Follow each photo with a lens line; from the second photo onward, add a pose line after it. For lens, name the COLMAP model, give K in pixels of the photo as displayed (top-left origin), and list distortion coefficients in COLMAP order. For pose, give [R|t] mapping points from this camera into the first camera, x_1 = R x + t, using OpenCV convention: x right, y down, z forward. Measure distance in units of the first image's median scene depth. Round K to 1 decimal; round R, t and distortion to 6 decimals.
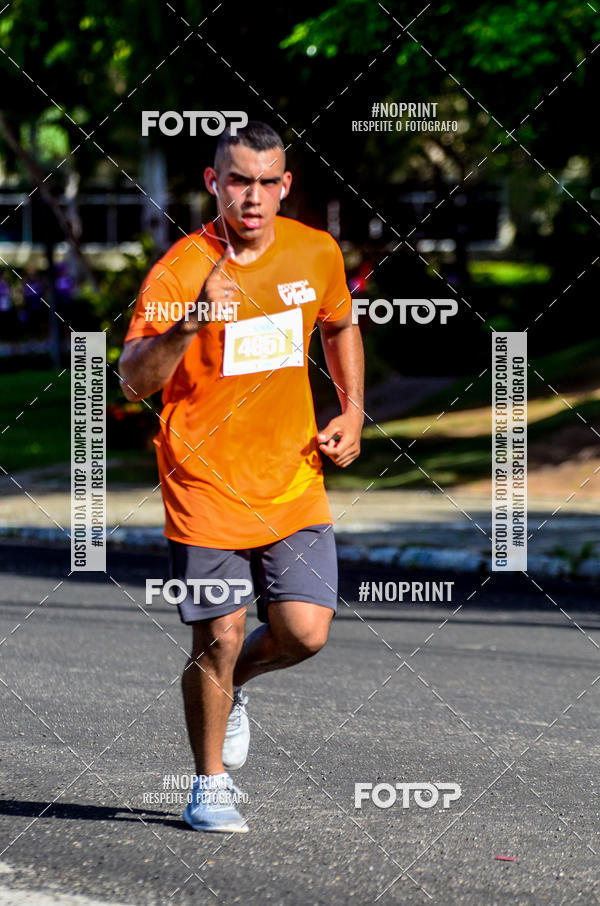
lens RADIAL K [[6280.6, 0, 298.2], [0, 6280.6, 454.8], [0, 0, 1]] dist [2.138591, 0.000000]
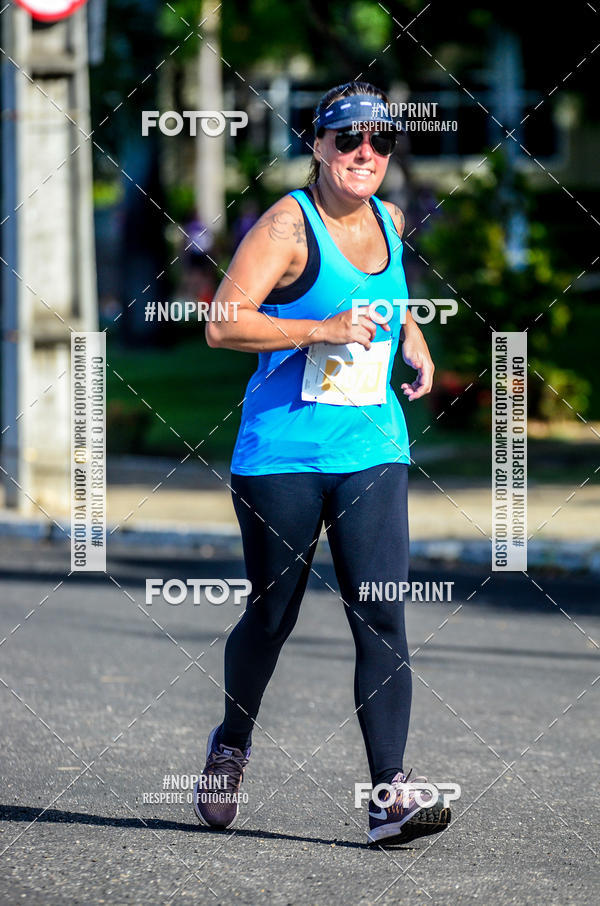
lens RADIAL K [[6280.6, 0, 328.8], [0, 6280.6, 488.6], [0, 0, 1]] dist [2.138591, 0.000000]
pose [[0.997387, -0.003571, -0.072149, 0.011014], [0.003963, 0.999978, 0.005297, 0.001484], [0.072129, -0.005569, 0.997380, 0.263968]]
